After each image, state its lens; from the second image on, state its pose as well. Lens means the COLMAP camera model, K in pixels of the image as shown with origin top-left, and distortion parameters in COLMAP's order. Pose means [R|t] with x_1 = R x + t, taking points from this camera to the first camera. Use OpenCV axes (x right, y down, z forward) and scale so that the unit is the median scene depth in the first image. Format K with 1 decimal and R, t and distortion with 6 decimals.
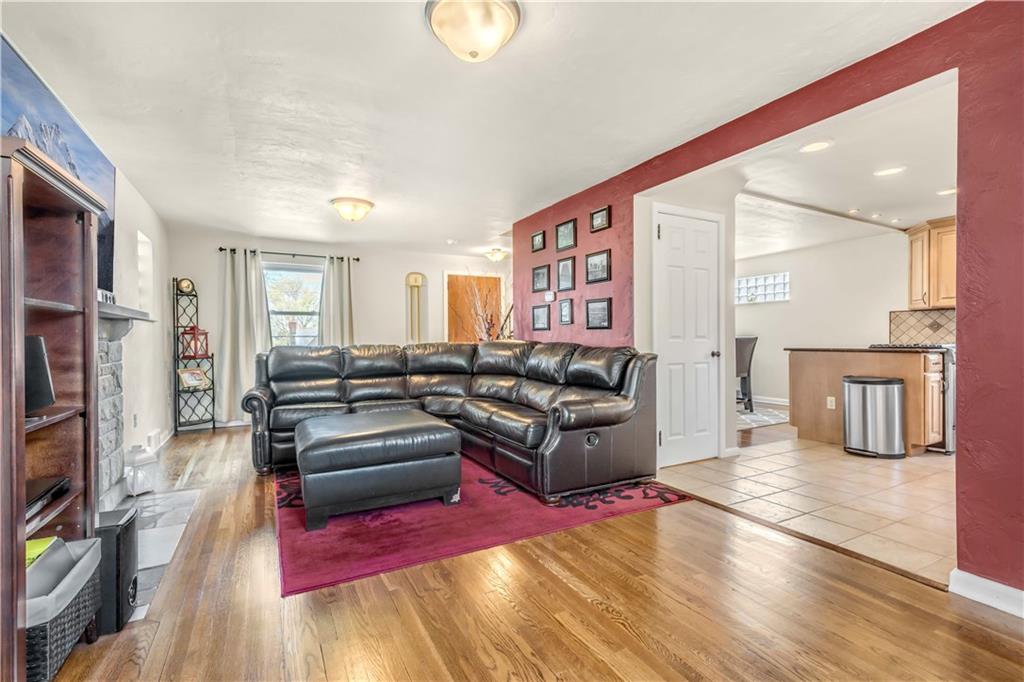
lens RADIAL K [[461.5, 0, 503.8], [0, 461.5, 335.1], [0, 0, 1]] dist [0.010706, -0.000147]
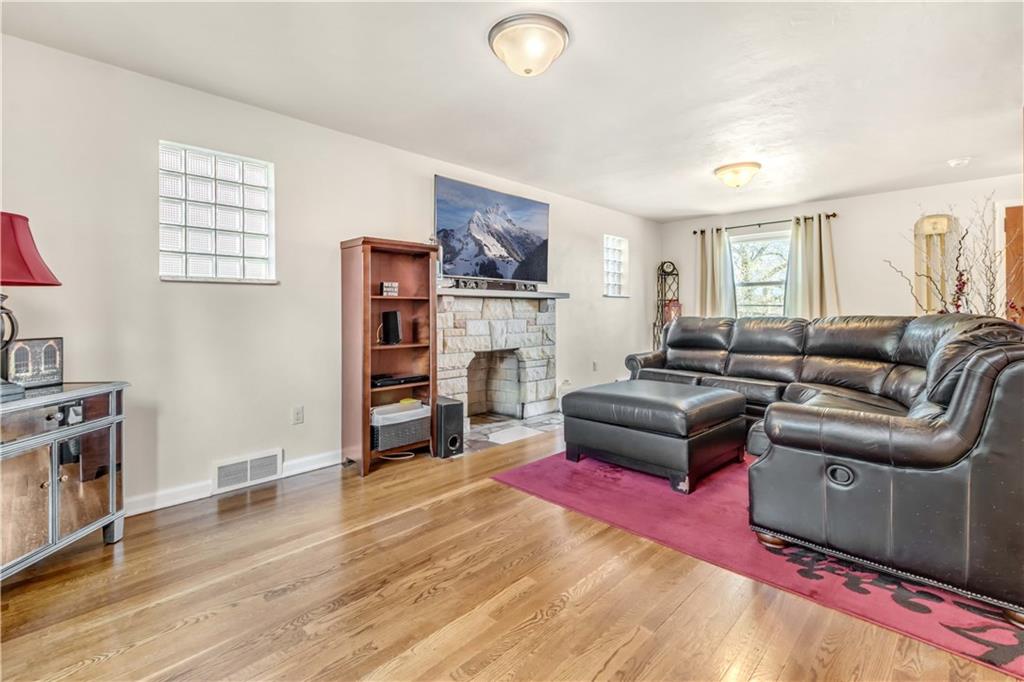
lens RADIAL K [[461.5, 0, 505.6], [0, 461.5, 313.0], [0, 0, 1]] dist [0.010706, -0.000147]
pose [[0.295003, 0.008229, -0.955461, 0.613073], [0.009028, 0.999894, 0.011400, -0.003747], [0.955454, -0.011989, 0.294898, 0.365127]]
